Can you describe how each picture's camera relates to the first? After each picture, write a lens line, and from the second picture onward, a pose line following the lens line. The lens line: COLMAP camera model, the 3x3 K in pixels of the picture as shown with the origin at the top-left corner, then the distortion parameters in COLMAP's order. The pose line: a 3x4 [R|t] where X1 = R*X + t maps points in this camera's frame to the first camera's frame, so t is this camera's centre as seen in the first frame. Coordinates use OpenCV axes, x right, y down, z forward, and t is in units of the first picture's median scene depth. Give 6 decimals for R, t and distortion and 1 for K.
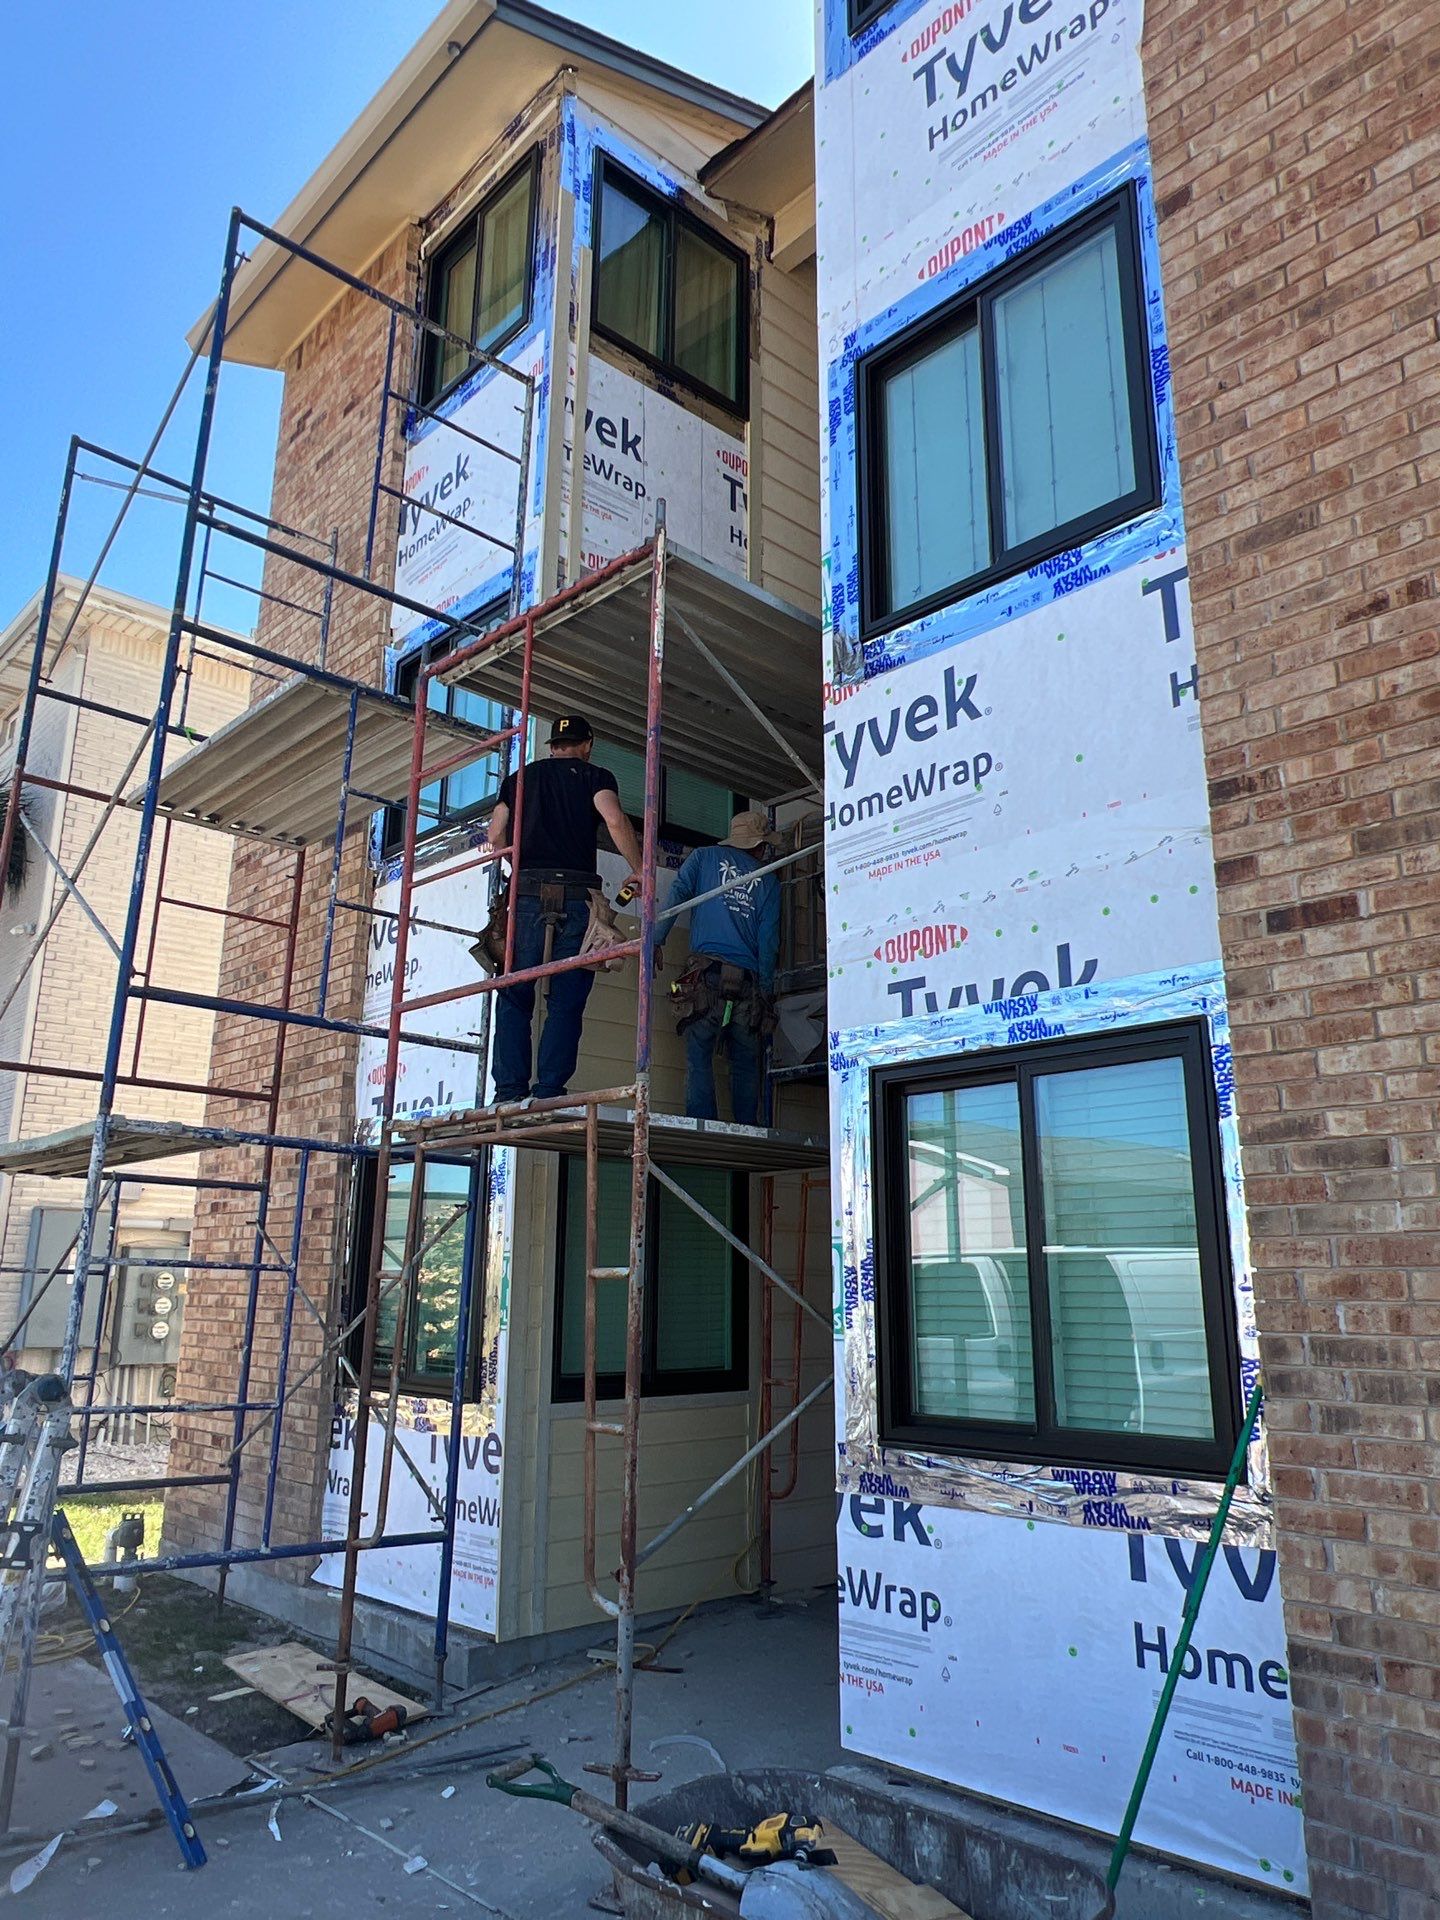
lens RADIAL K [[1313.4, 0, 725.6], [0, 1313.4, 961.7], [0, 0, 1]] dist [-0.003864, 0.000360]
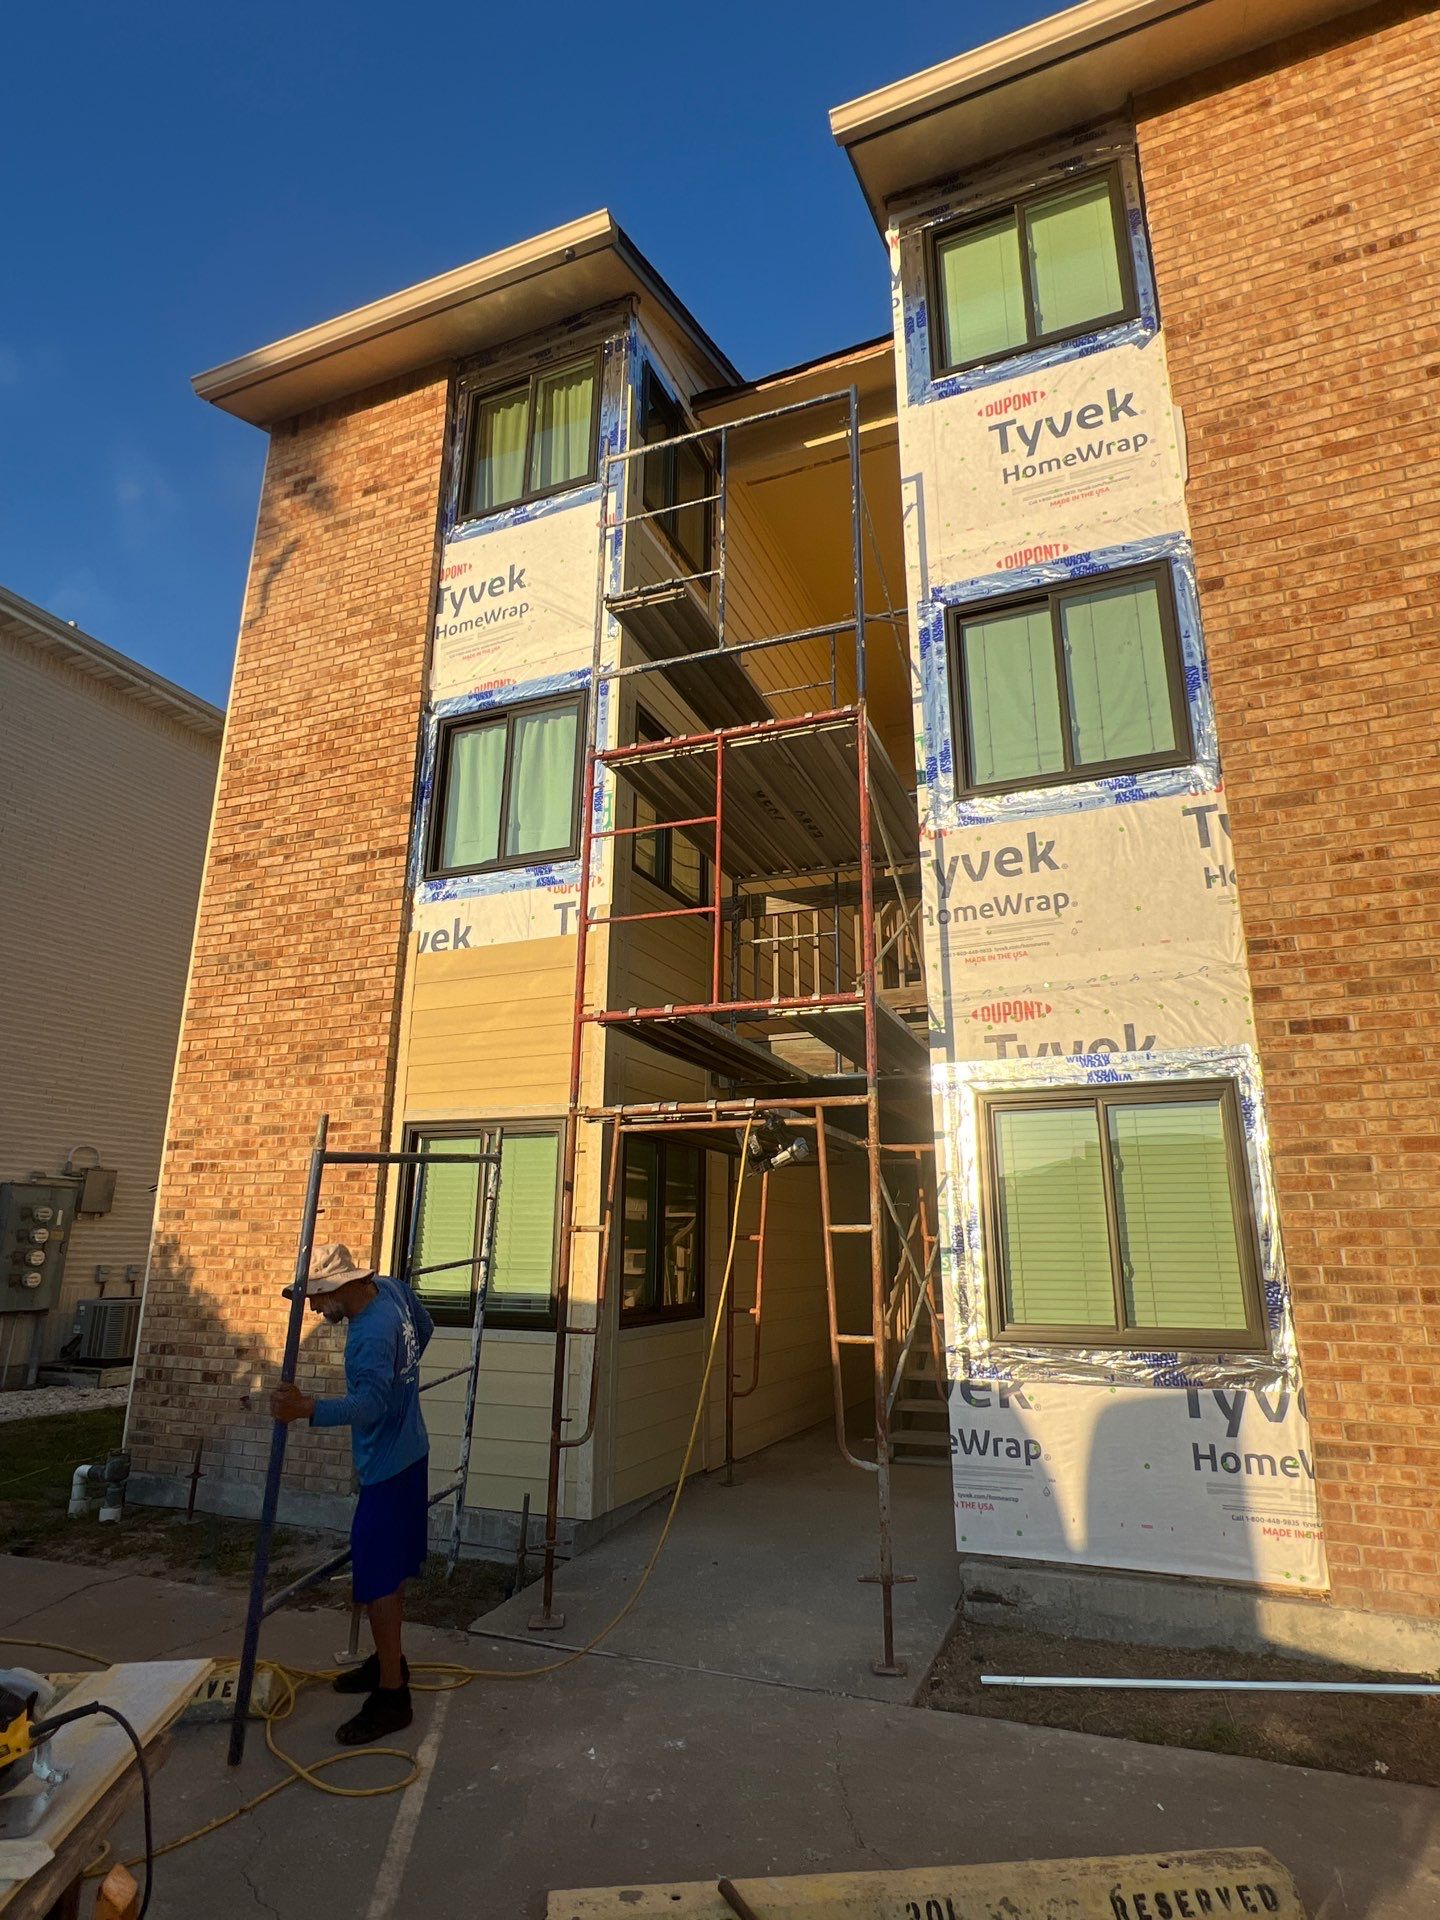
lens RADIAL K [[1051.0, 0, 719.1], [0, 1051.0, 961.3], [0, 0, 1]] dist [-0.002471, -0.001499]
pose [[0.915130, 0.105536, 0.389100, -0.769694], [-0.098213, 0.994412, -0.038728, 0.010481], [-0.391013, -0.002773, 0.920381, 0.019324]]
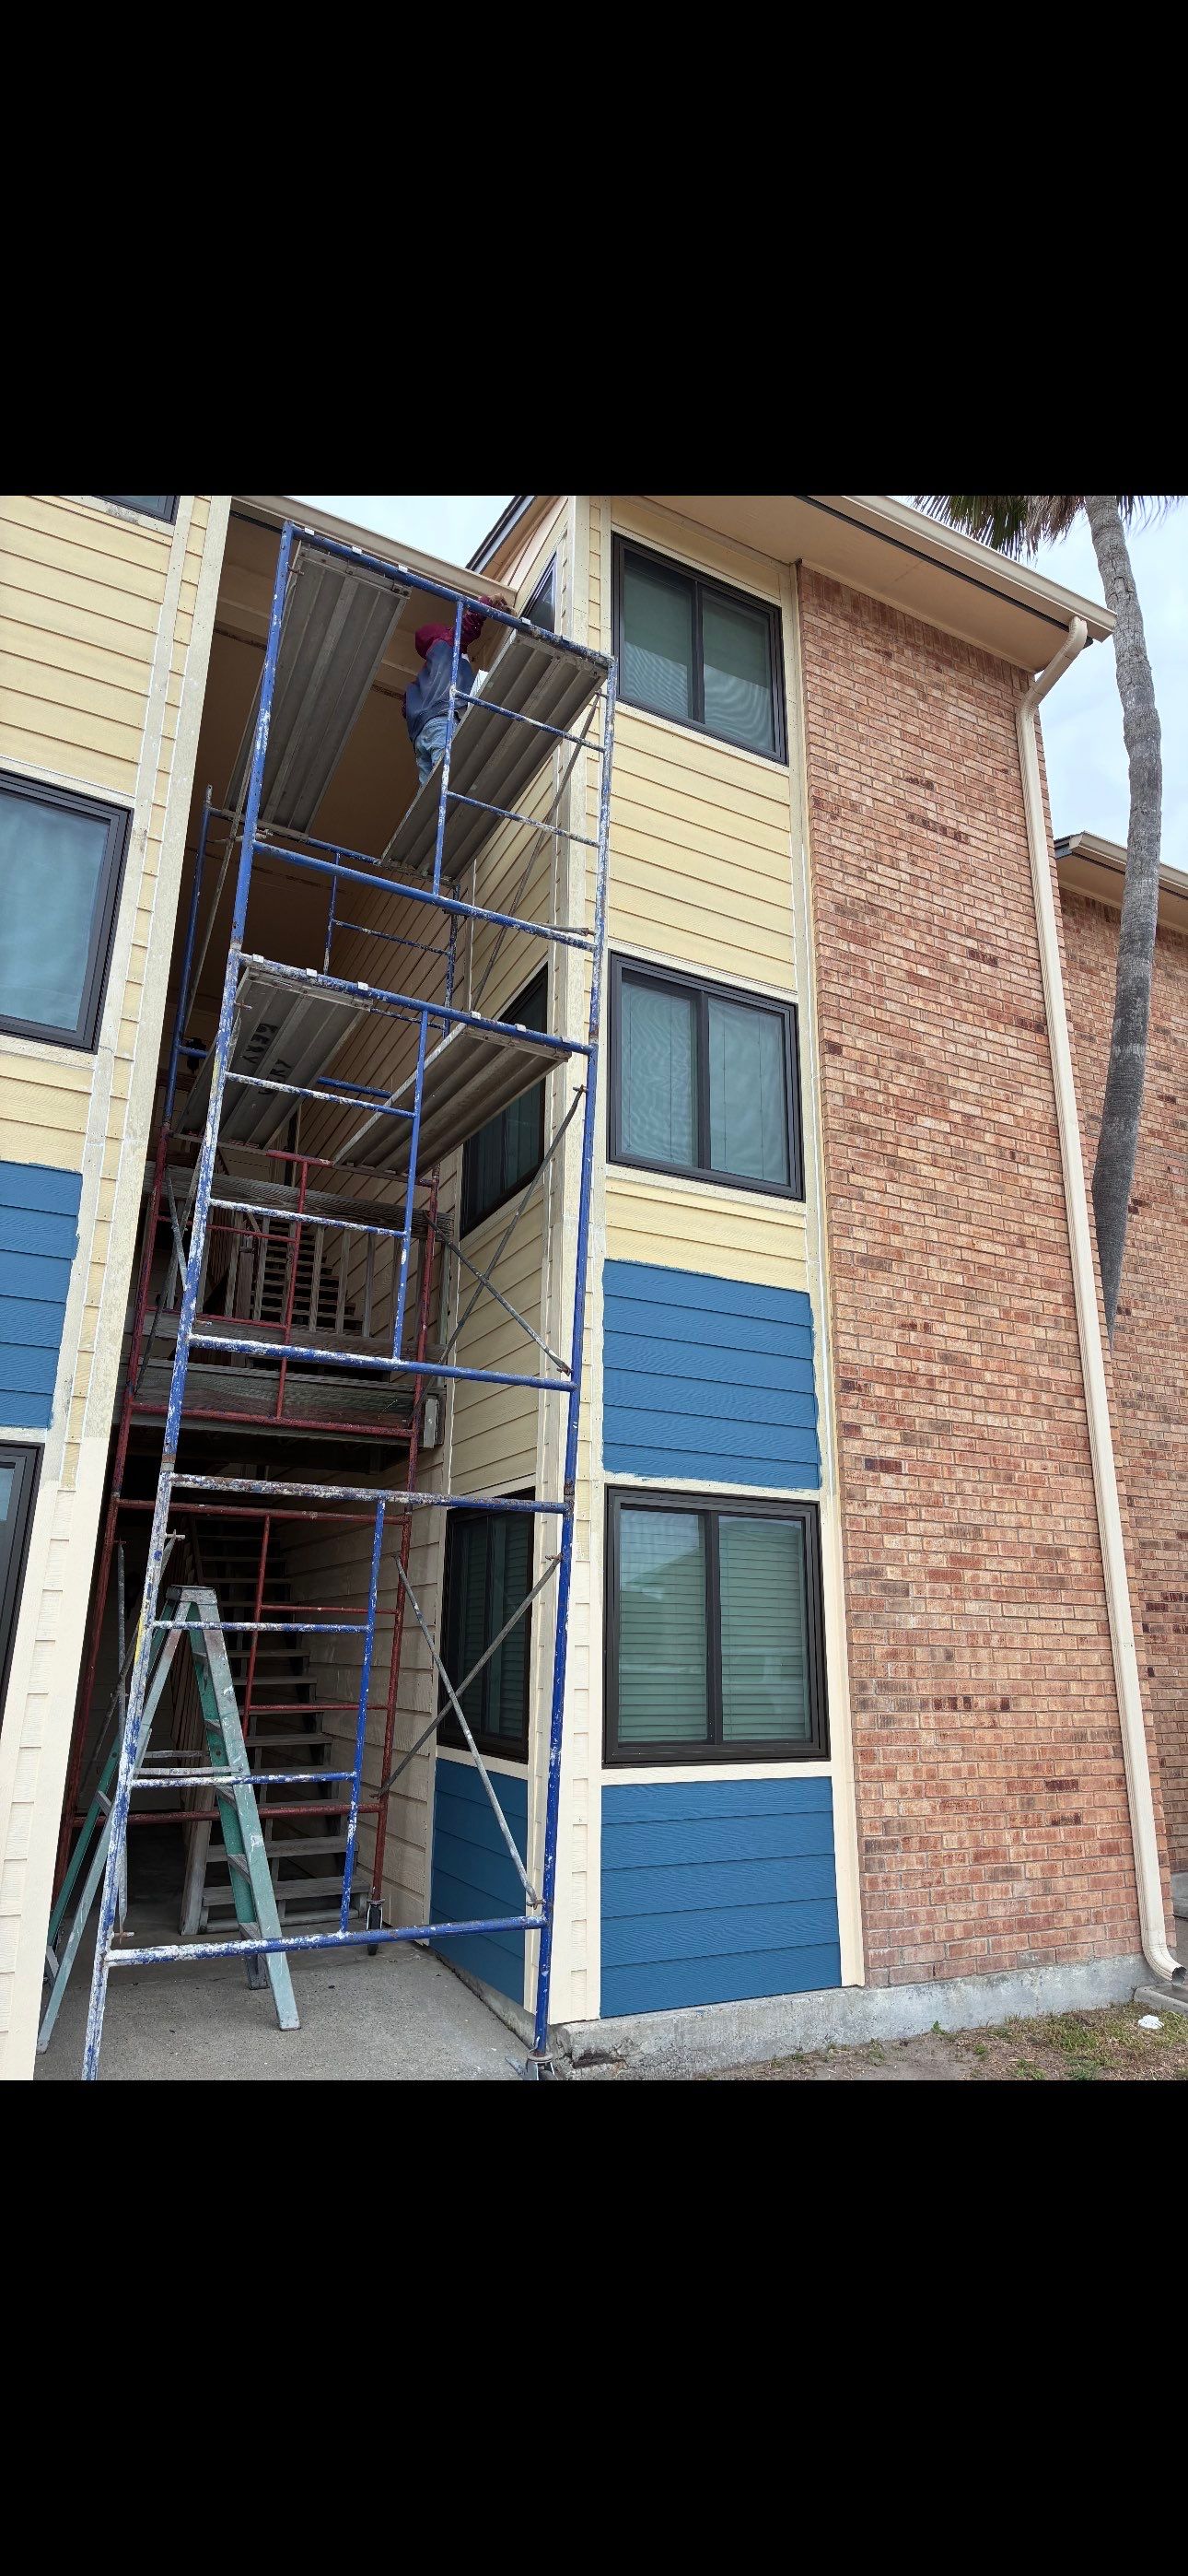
lens RADIAL K [[1202.7, 0, 572.9], [0, 1202.7, 1288.4], [0, 0, 1]] dist [0.017263, -0.000898]
pose [[0.297786, 0.275560, 0.913997, -1.322478], [-0.247582, 0.946966, -0.204836, 0.184148], [-0.921969, -0.165292, 0.350217, 0.765014]]
